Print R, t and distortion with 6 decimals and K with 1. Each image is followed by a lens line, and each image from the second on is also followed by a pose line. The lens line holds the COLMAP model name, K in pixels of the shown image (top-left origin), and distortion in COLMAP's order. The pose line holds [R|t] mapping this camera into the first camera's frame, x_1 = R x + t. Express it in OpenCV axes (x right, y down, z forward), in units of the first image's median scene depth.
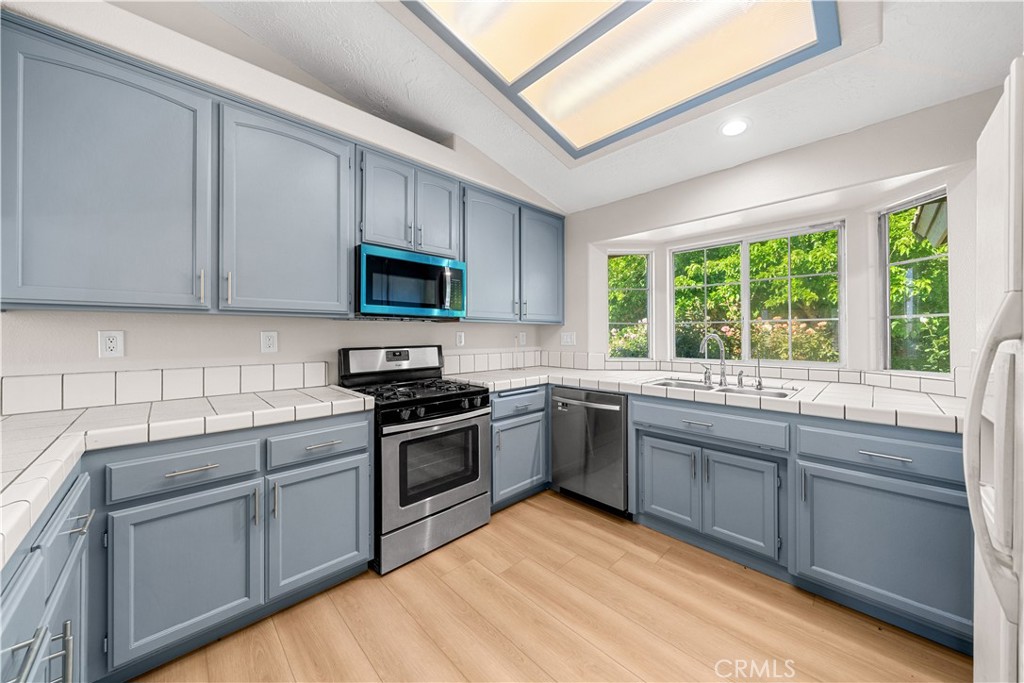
lens RADIAL K [[350.1, 0, 510.4], [0, 350.1, 331.6], [0, 0, 1]] dist [-0.003602, -0.000097]
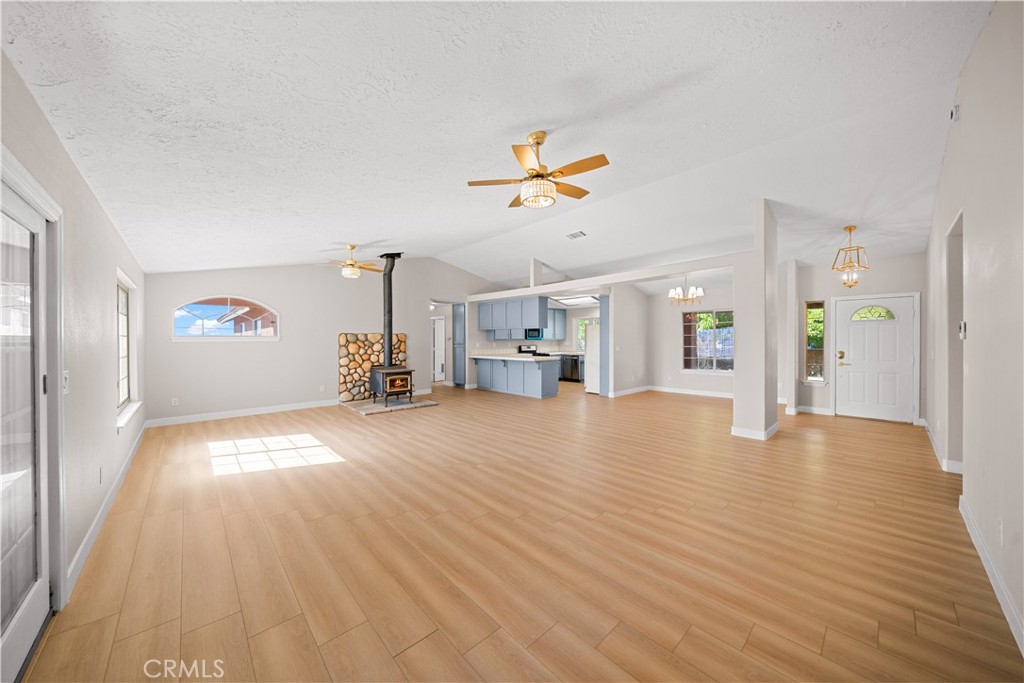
lens RADIAL K [[350.1, 0, 508.6], [0, 350.1, 337.3], [0, 0, 1]] dist [-0.003602, -0.000097]
pose [[0.999404, -0.003434, -0.034355, -0.425511], [0.003464, 0.999994, 0.000815, -0.068655], [0.034352, -0.000933, 0.999409, -3.541585]]
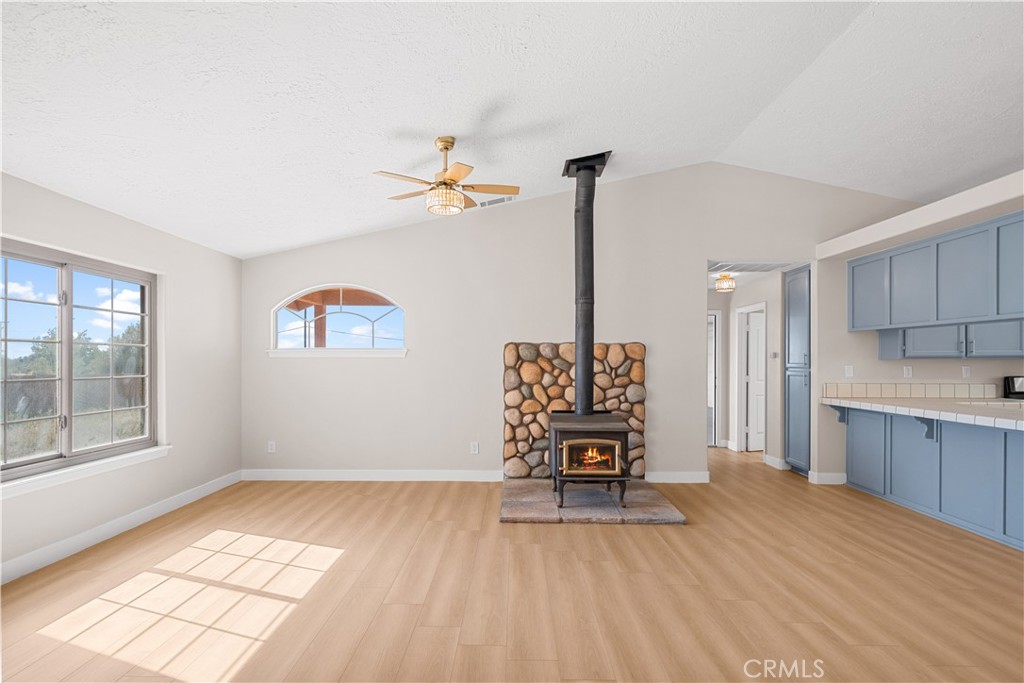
lens RADIAL K [[532.0, 0, 505.0], [0, 532.0, 362.6], [0, 0, 1]] dist [0.003865, -0.002526]
pose [[0.696886, 0.003920, -0.717171, -0.300646], [0.002464, 0.999966, 0.007860, -0.037849], [0.717178, -0.007244, 0.696853, -2.223482]]
